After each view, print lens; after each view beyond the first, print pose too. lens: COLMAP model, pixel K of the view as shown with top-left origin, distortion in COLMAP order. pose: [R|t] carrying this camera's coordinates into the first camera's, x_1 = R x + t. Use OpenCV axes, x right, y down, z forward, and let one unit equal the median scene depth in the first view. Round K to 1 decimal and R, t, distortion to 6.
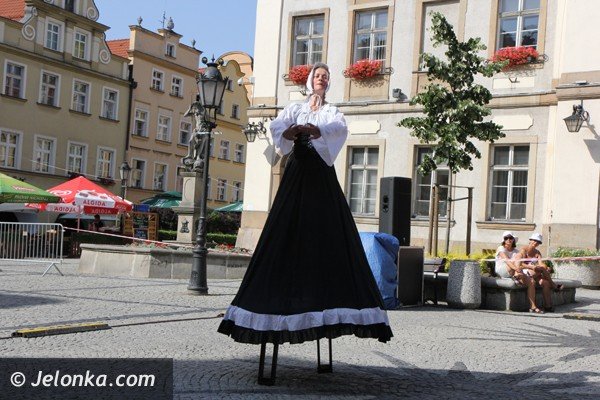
lens RADIAL K [[817.8, 0, 301.6], [0, 817.8, 202.1], [0, 0, 1]] dist [0.142792, 0.000000]
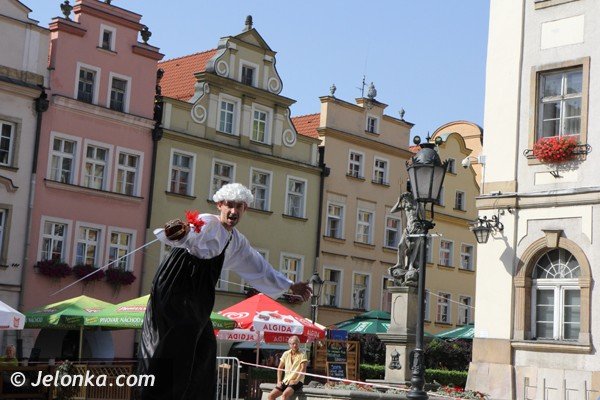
lens RADIAL K [[1110.8, 0, 300.4], [0, 1110.8, 199.9], [0, 0, 1]] dist [0.234865, 0.000000]
pose [[0.974857, -0.034005, -0.220220, 0.000887], [0.009422, 0.993694, -0.111732, -0.001635], [0.222631, 0.106847, 0.969030, -0.007692]]
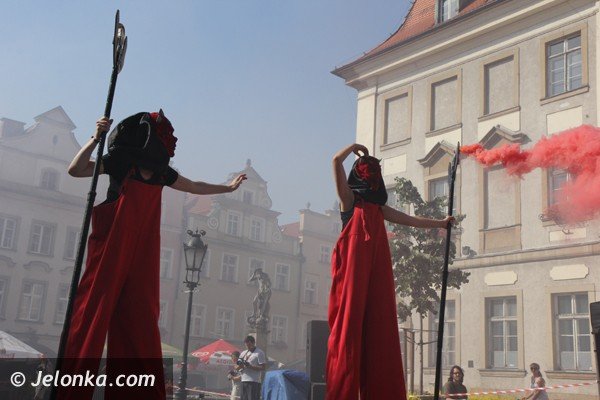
lens RADIAL K [[750.6, 0, 305.1], [0, 750.6, 208.2], [0, 0, 1]] dist [0.124445, 0.000000]
pose [[0.960934, -0.079828, -0.265017, 0.161152], [0.023632, 0.977672, -0.208806, 0.014392], [0.275768, 0.194386, 0.941364, -0.007619]]
